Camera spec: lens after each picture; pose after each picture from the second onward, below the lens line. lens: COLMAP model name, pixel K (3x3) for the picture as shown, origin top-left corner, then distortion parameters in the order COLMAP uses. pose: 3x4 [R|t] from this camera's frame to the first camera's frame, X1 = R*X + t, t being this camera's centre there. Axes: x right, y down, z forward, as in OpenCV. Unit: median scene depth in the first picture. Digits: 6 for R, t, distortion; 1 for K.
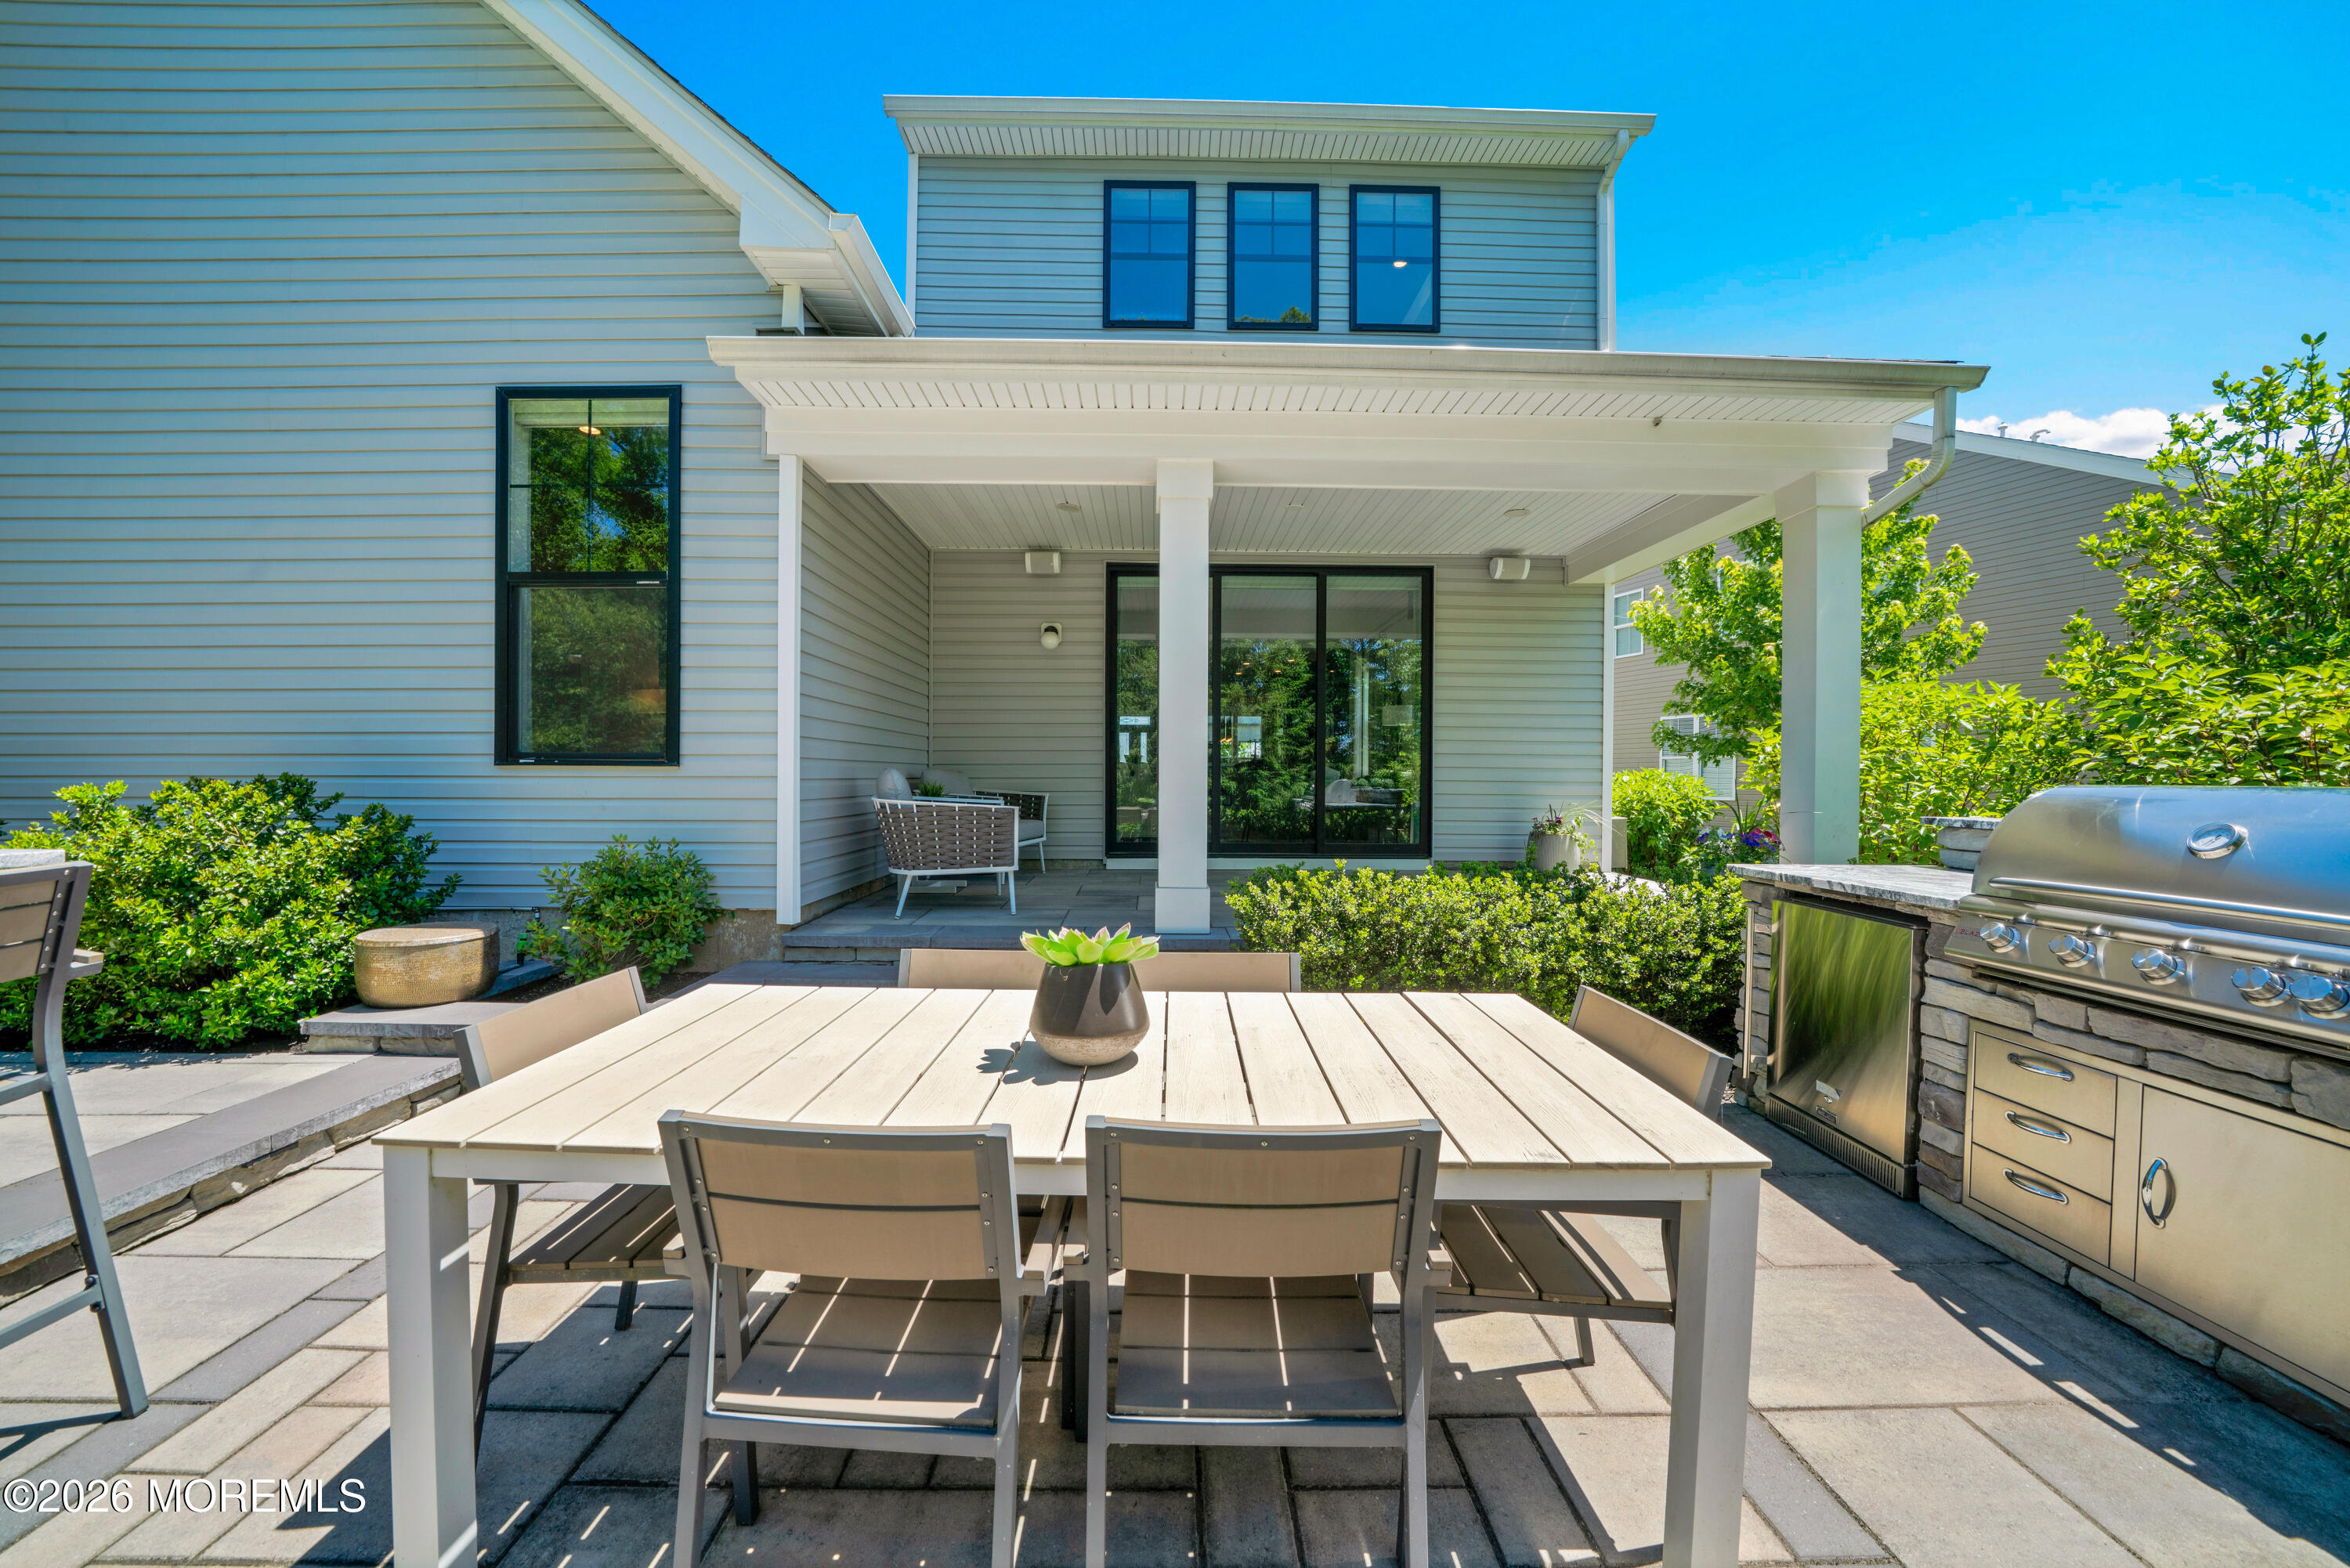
lens RADIAL K [[826.5, 0, 1179.4], [0, 826.5, 782.4], [0, 0, 1]] dist [-0.016311, 0.001539]
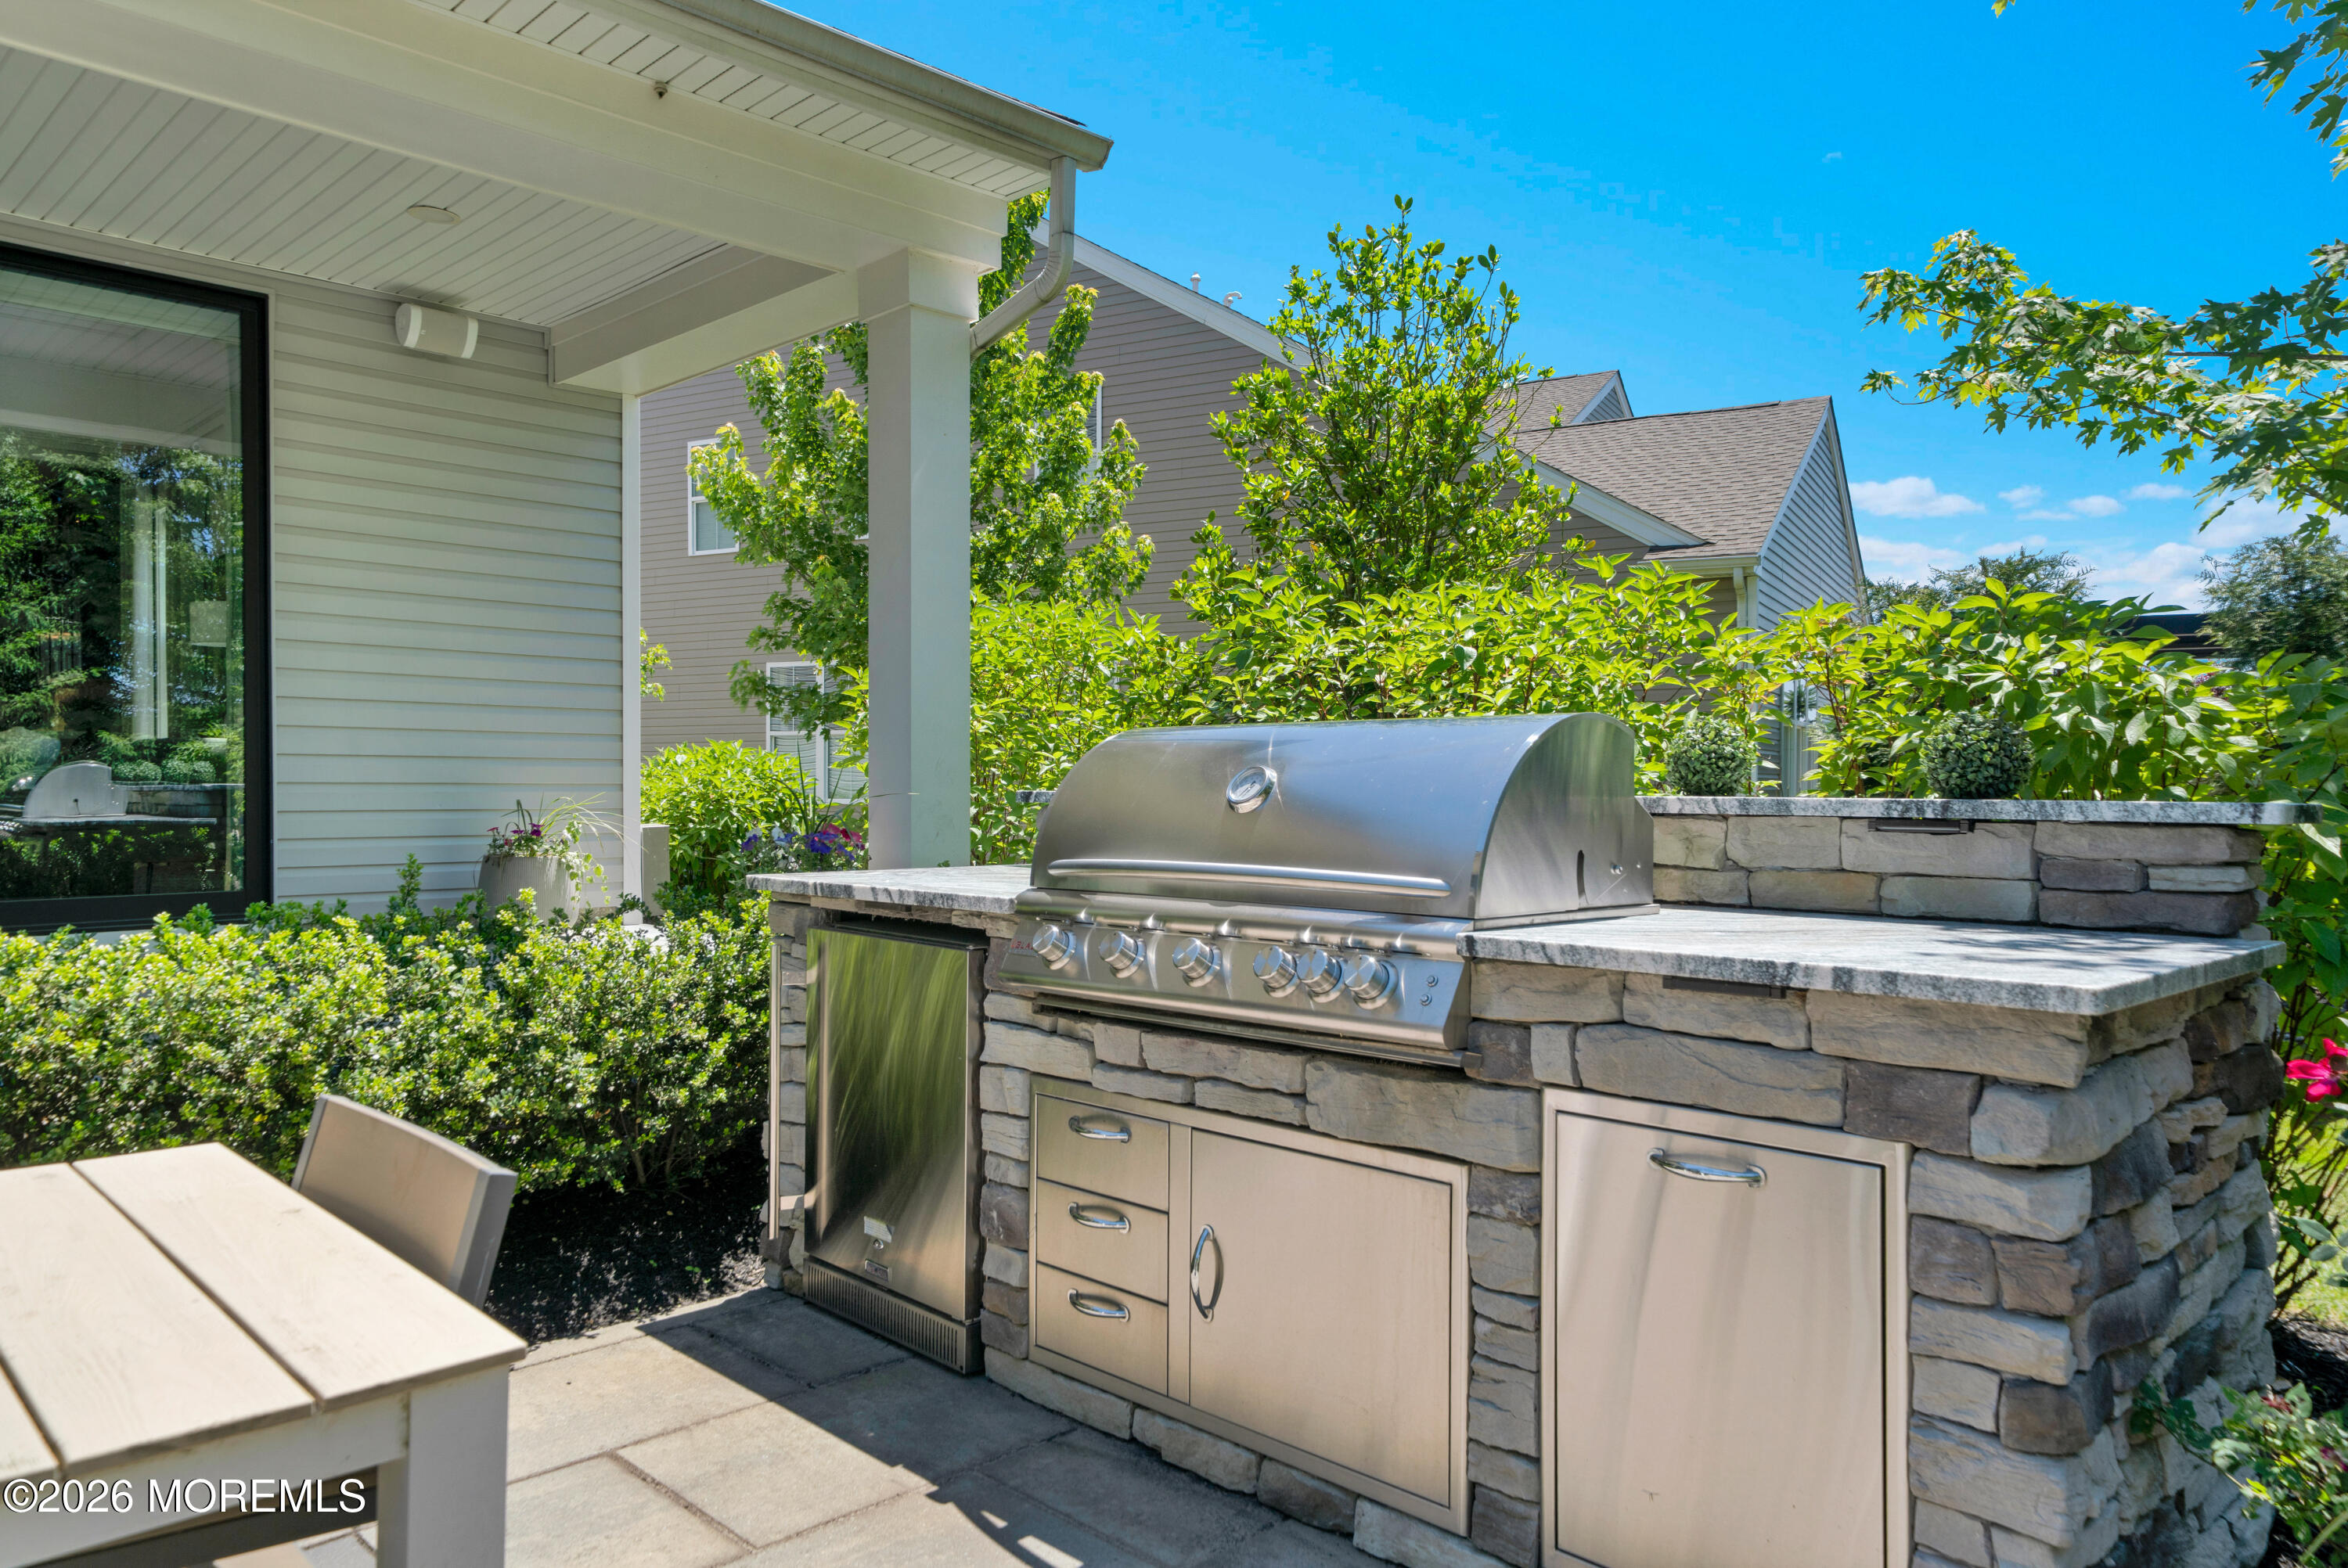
lens RADIAL K [[1571.1, 0, 1164.2], [0, 1571.1, 793.9], [0, 0, 1]] dist [0.029146, 0.000095]
pose [[0.734436, -0.006686, 0.678645, 0.128289], [0.007008, 0.999973, 0.002268, 0.041224], [-0.678641, 0.003090, 0.734463, -0.013361]]
